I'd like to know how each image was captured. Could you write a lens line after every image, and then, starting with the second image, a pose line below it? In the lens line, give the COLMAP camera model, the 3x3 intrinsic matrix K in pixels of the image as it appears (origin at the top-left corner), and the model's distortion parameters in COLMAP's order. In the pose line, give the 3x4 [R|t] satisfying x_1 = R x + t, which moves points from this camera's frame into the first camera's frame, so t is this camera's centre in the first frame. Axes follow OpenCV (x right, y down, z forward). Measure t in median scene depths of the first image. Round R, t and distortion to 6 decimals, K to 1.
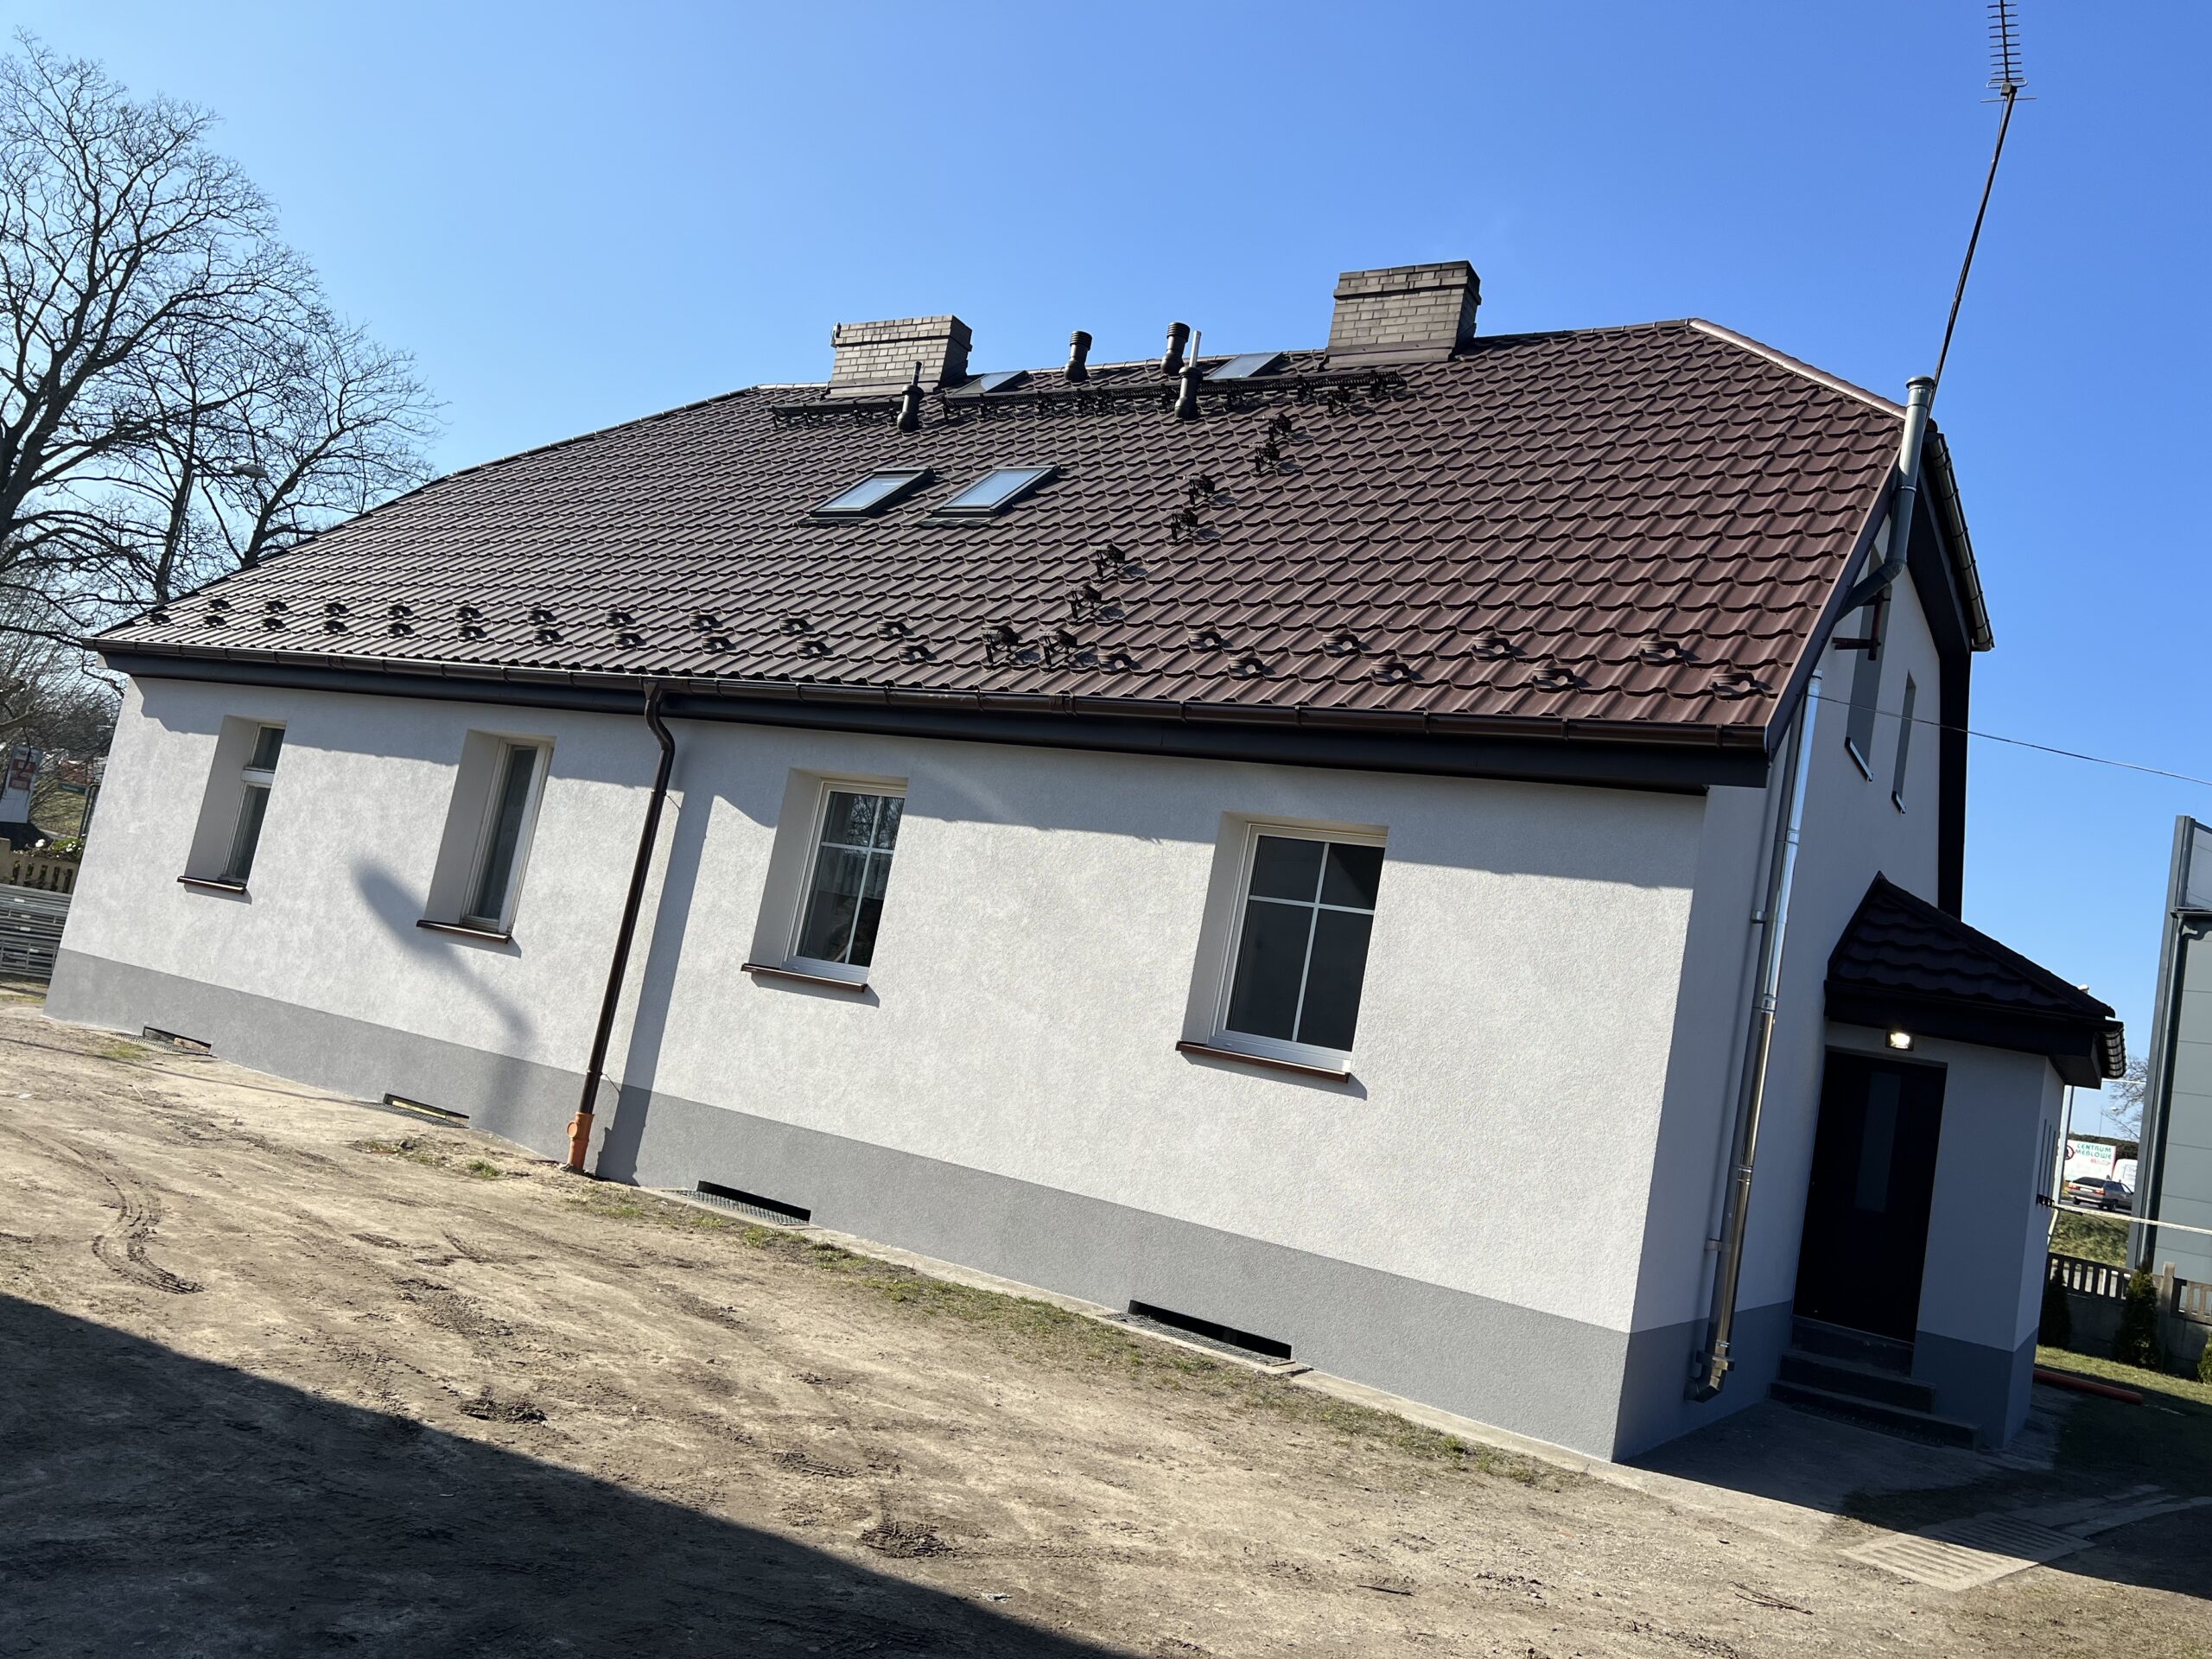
lens RADIAL K [[1691.3, 0, 1055.2], [0, 1691.3, 836.9], [0, 0, 1]] dist [0.102772, -0.134393]
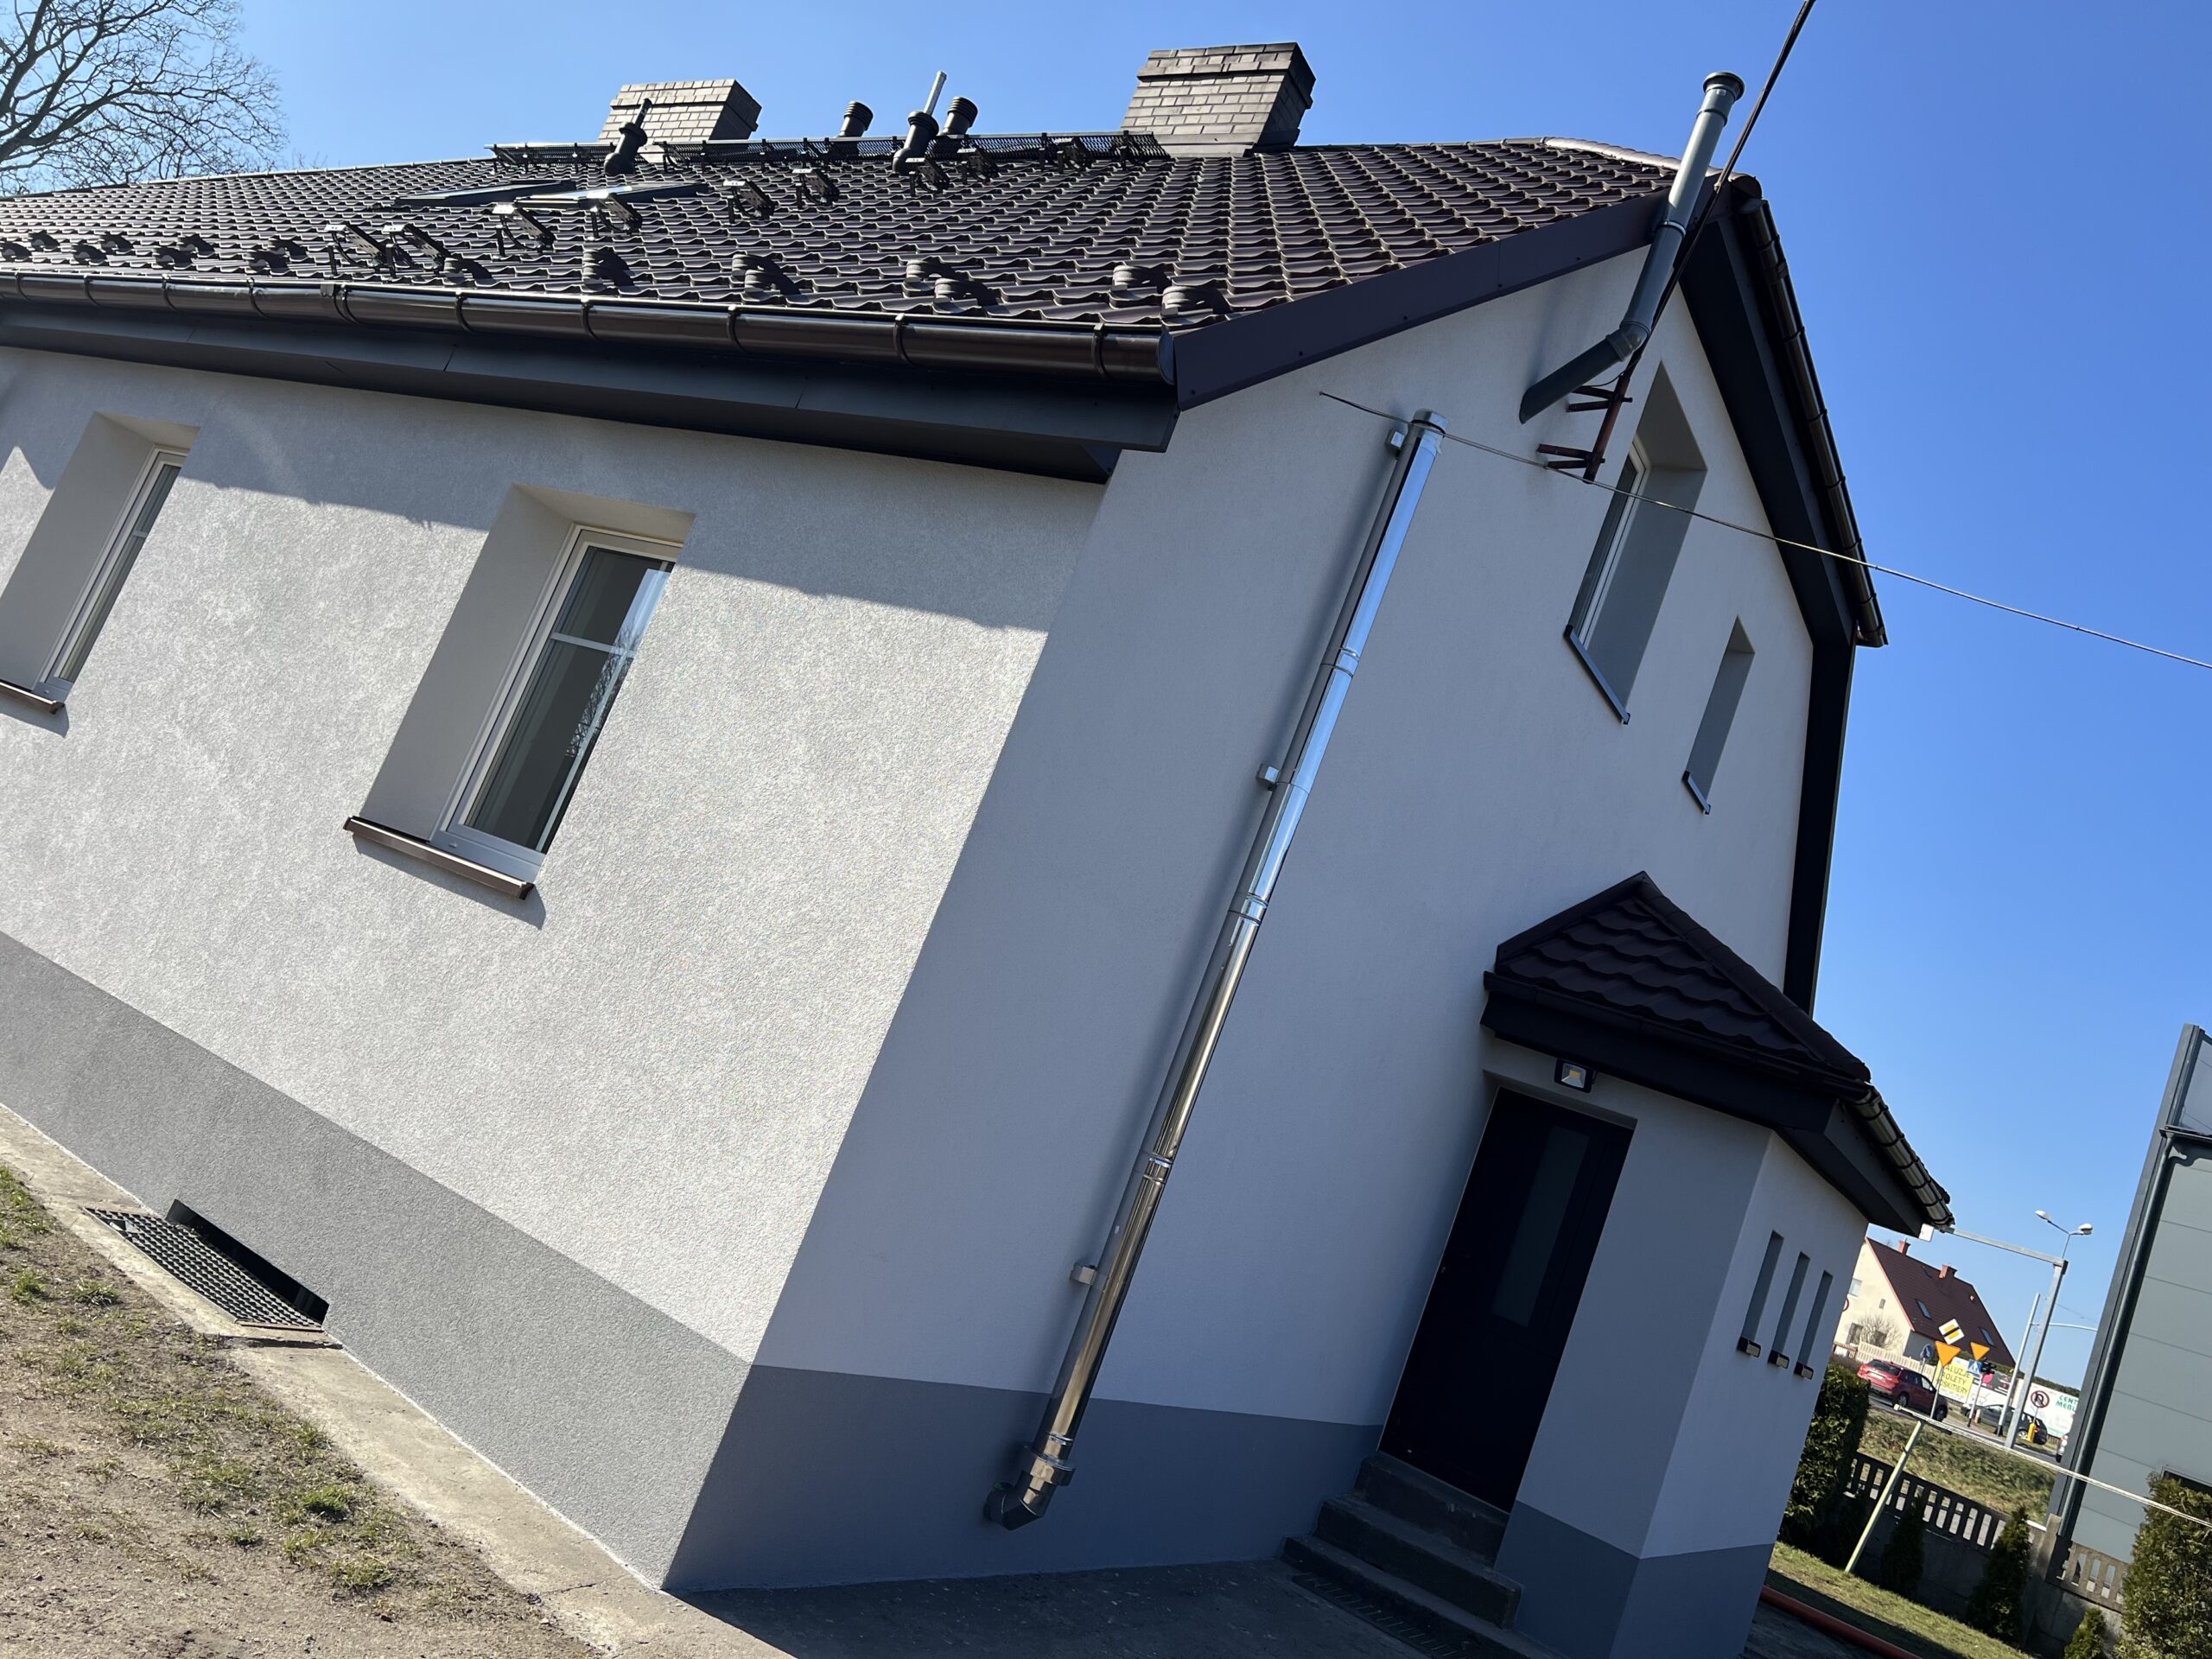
lens RADIAL K [[1656.8, 0, 1091.4], [0, 1656.8, 839.9], [0, 0, 1]] dist [0.079437, -0.125389]
pose [[0.983168, 0.178360, -0.039614, 0.238543], [-0.180062, 0.982643, -0.044608, 0.069384], [0.030971, 0.050990, 0.998219, 0.248450]]
